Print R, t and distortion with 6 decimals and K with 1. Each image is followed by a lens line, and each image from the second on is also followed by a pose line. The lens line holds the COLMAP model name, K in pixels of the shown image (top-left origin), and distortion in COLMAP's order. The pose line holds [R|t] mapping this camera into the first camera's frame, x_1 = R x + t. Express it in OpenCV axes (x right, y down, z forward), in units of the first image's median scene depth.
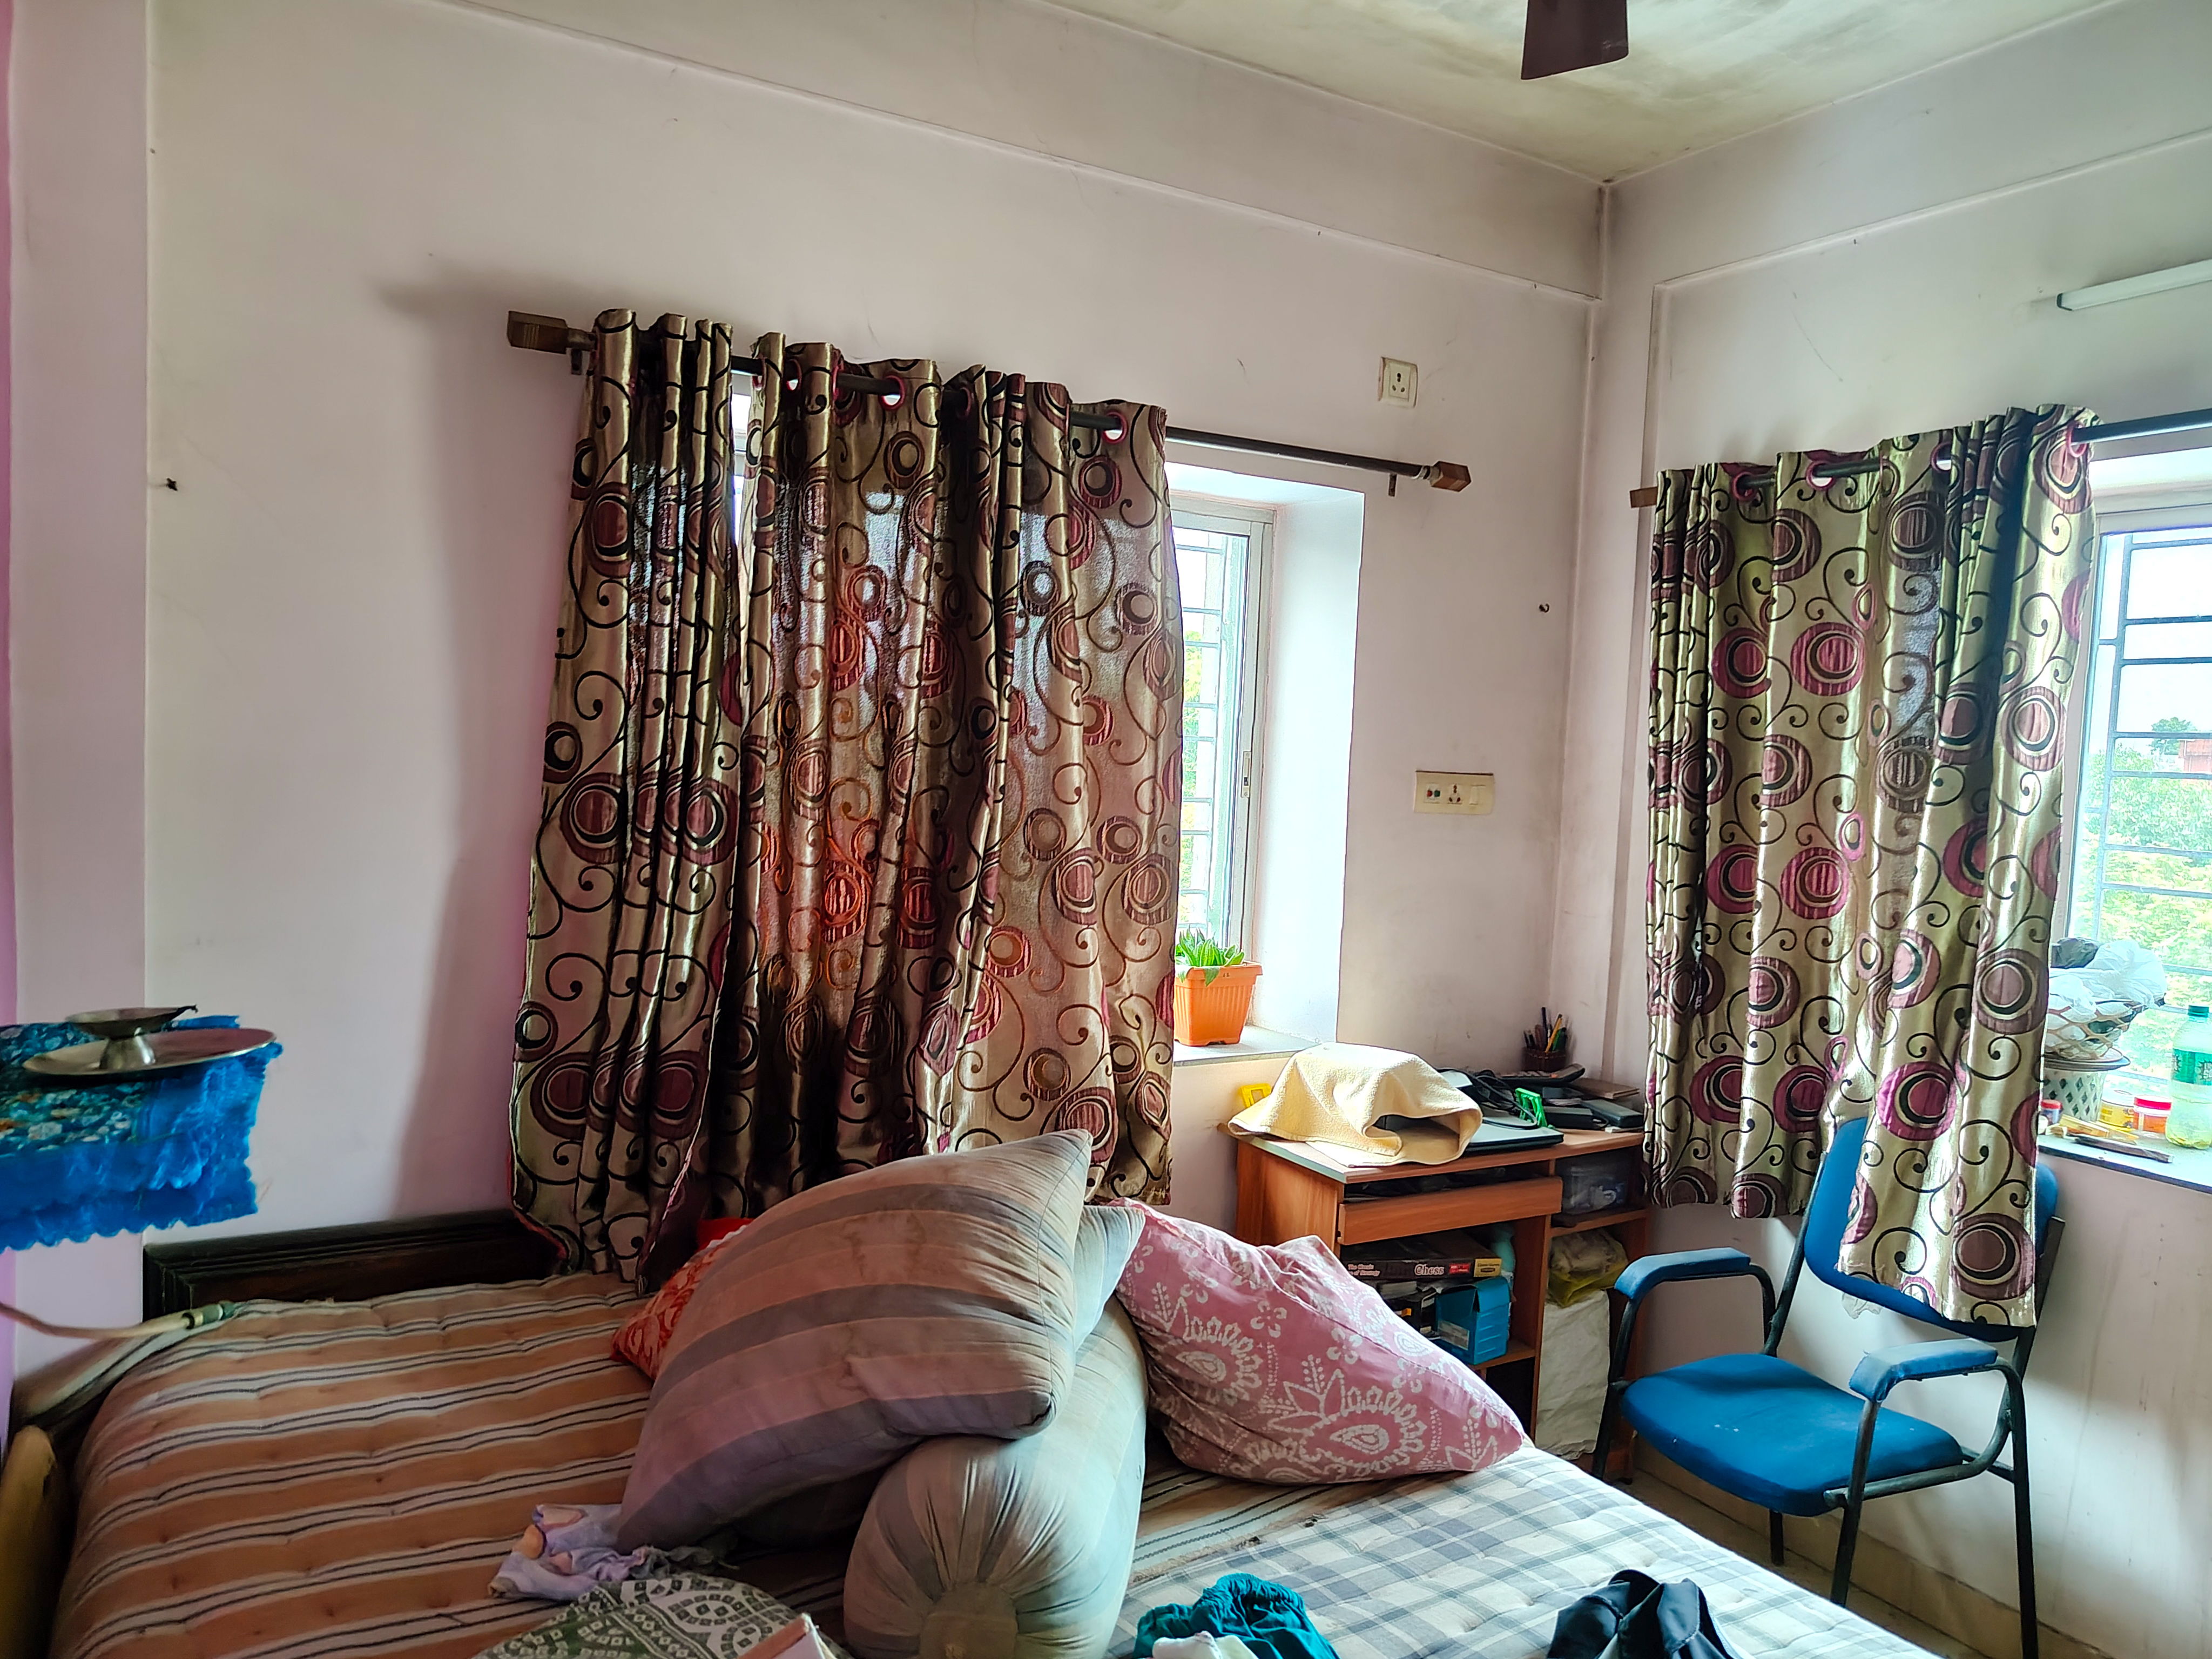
lens RADIAL K [[1574.5, 0, 1138.4], [0, 1574.5, 846.8], [0, 0, 1]] dist [0.048642, -0.076277]
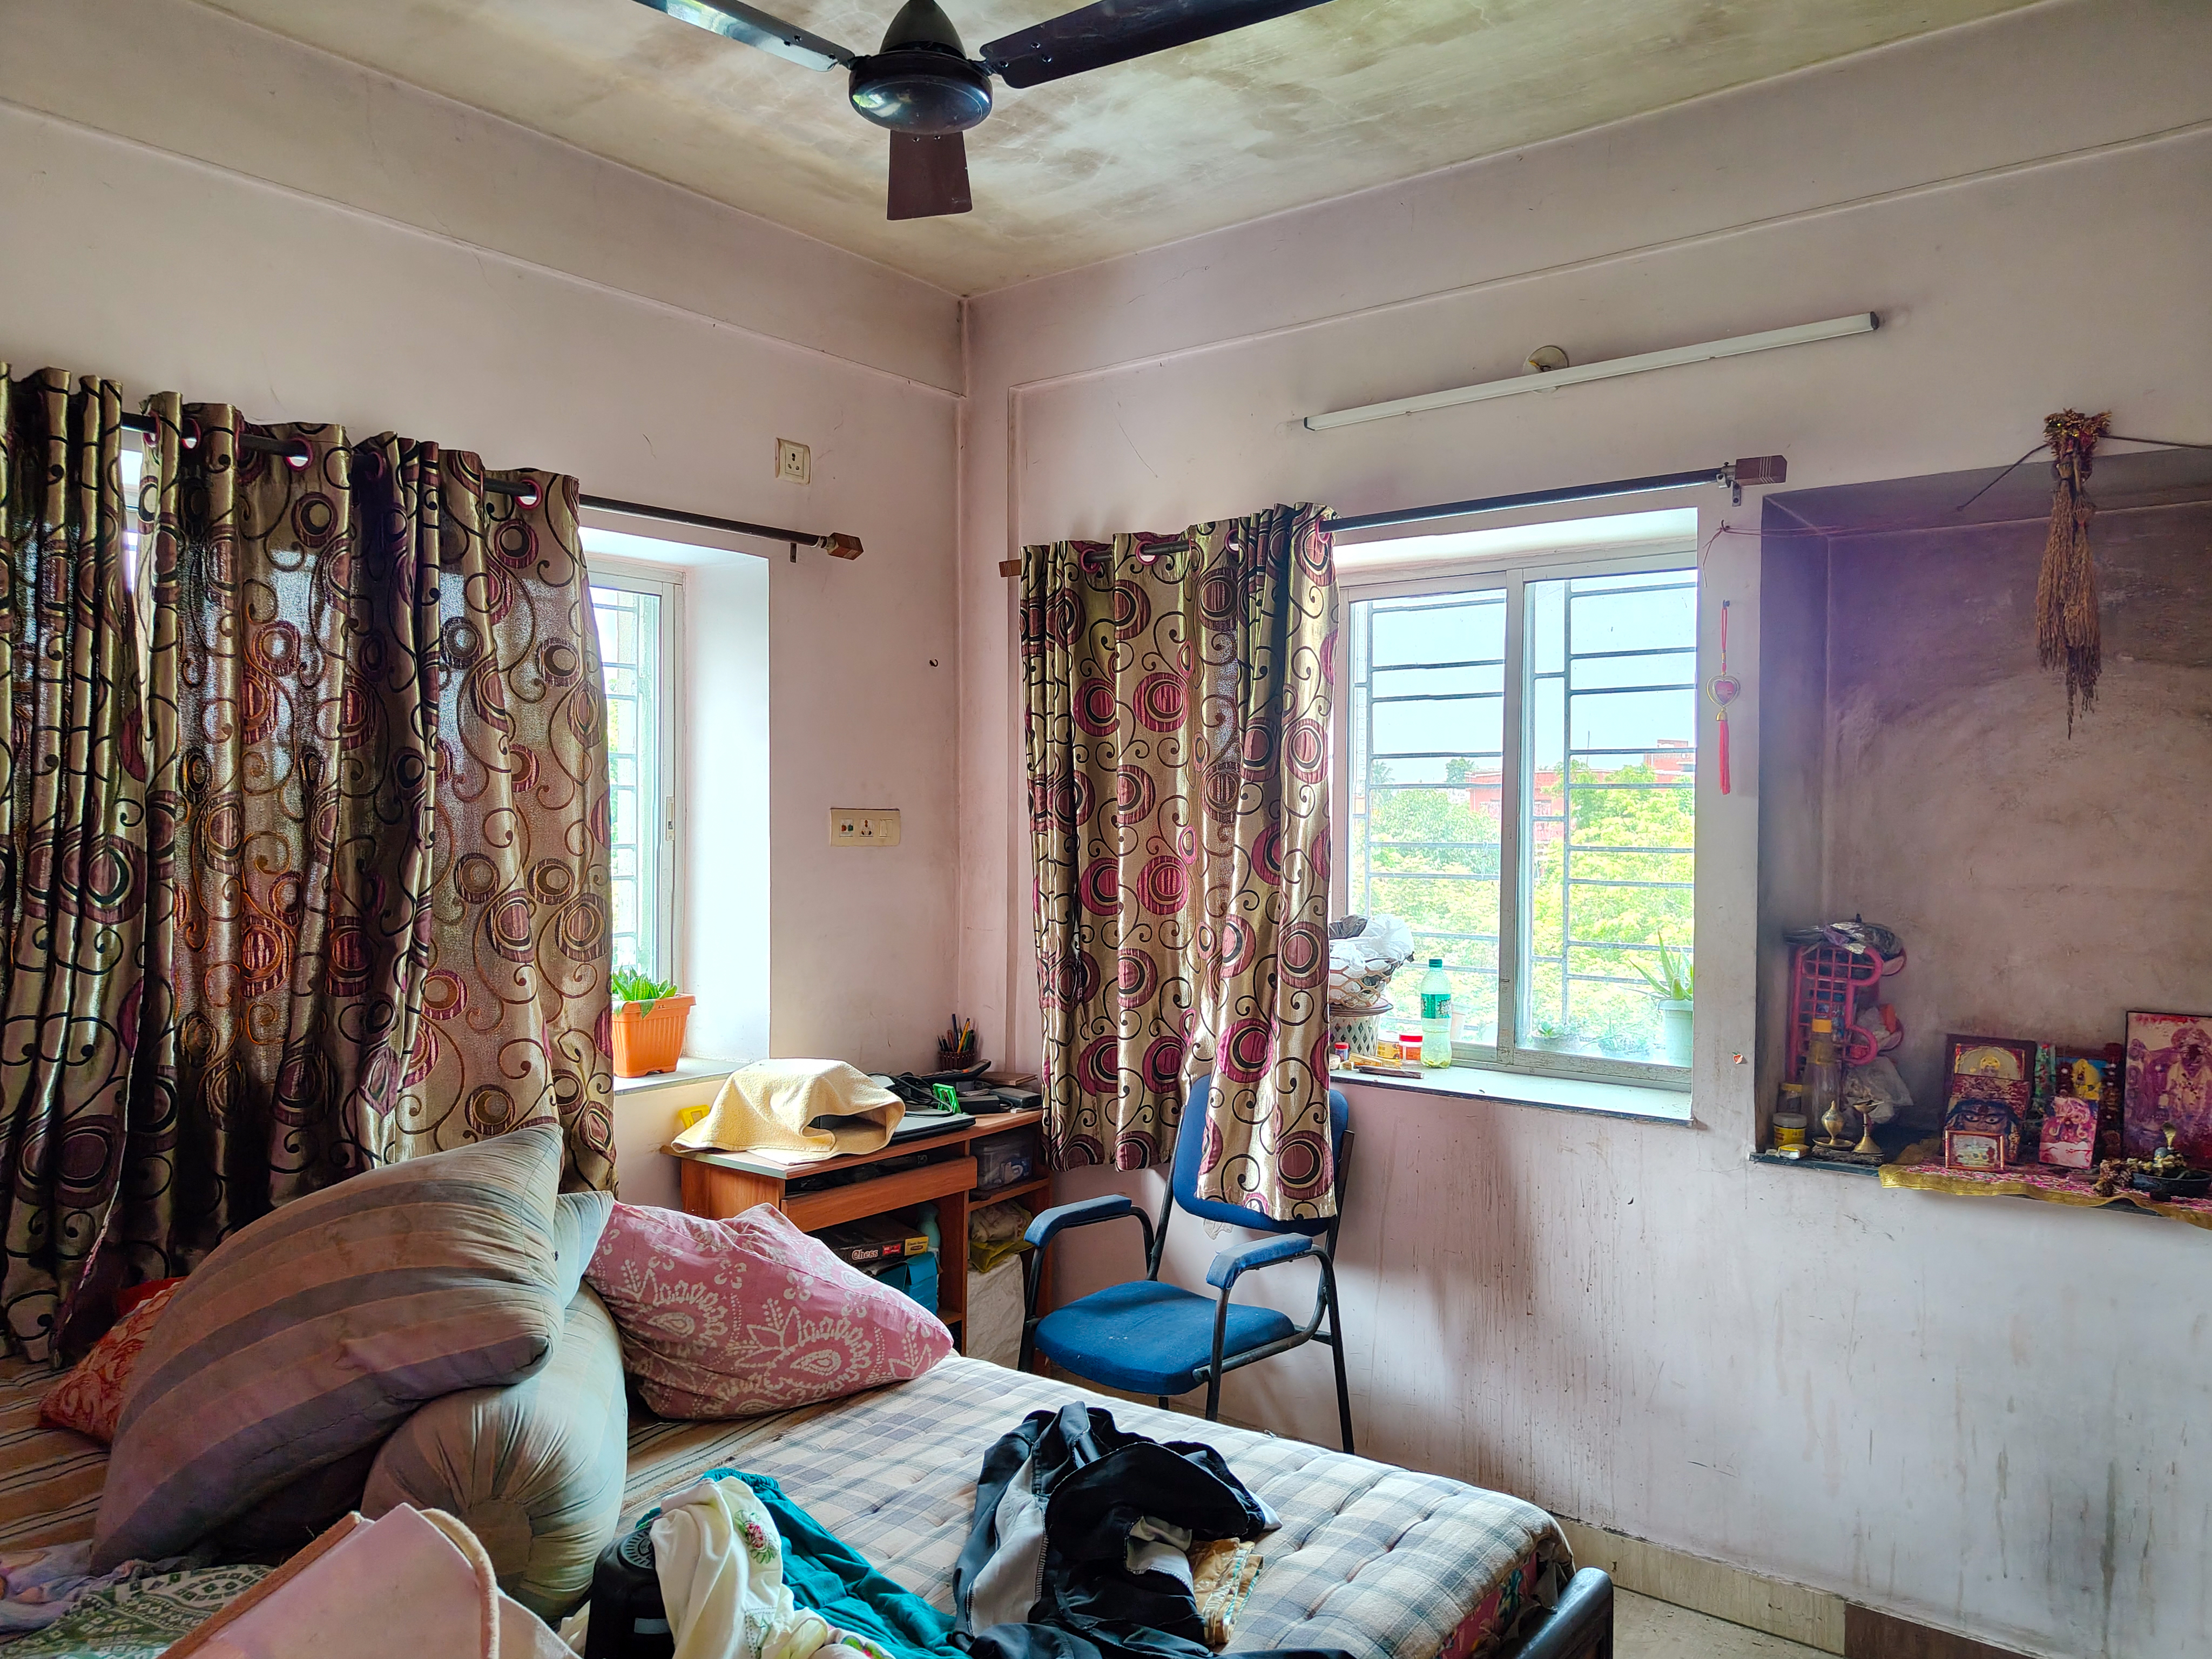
lens RADIAL K [[1588.3, 0, 1128.8], [0, 1588.3, 833.2], [0, 0, 1]] dist [0.016990, -0.014386]
pose [[0.933146, -0.043883, 0.356810, -0.033284], [0.061197, 0.997426, -0.037375, 0.029516], [-0.354251, 0.056712, 0.933429, -0.142563]]
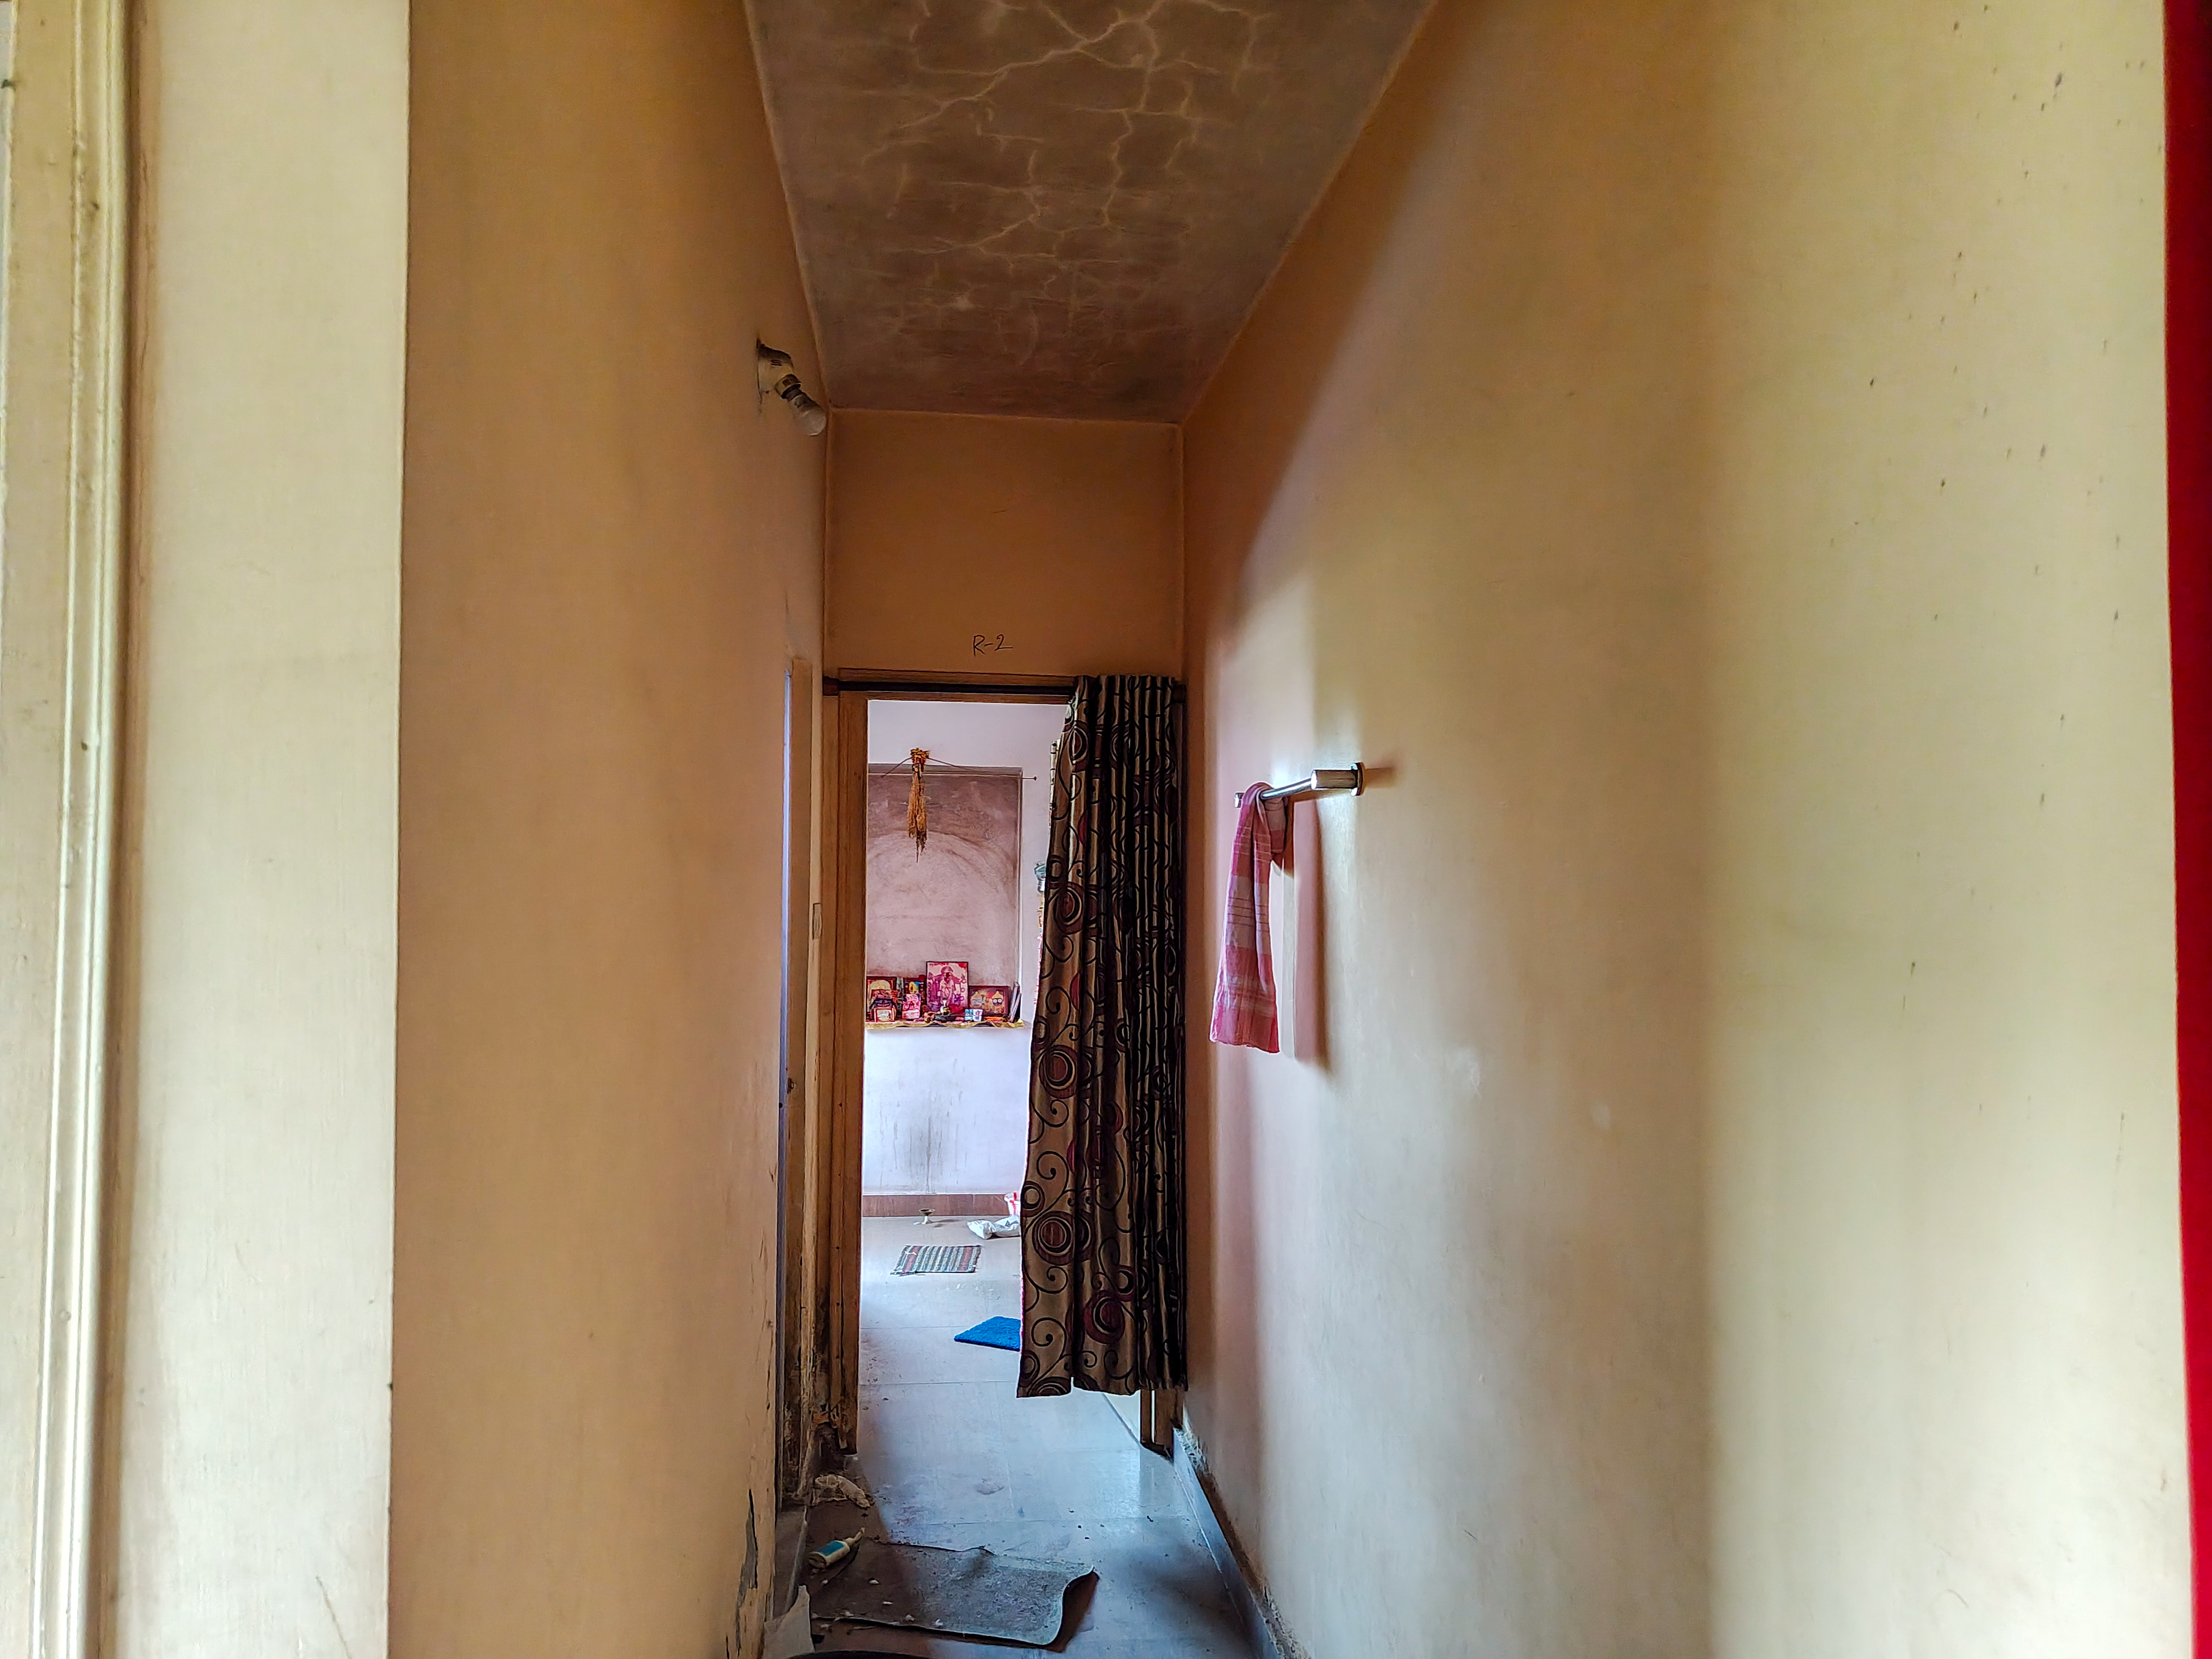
lens RADIAL K [[1588.3, 0, 1128.8], [0, 1588.3, 833.2], [0, 0, 1]] dist [0.016990, -0.014386]
pose [[0.418109, -0.014506, 0.908281, -1.938578], [0.077566, 0.996791, -0.019787, -0.004272], [-0.905079, 0.078725, 0.417892, -1.164857]]
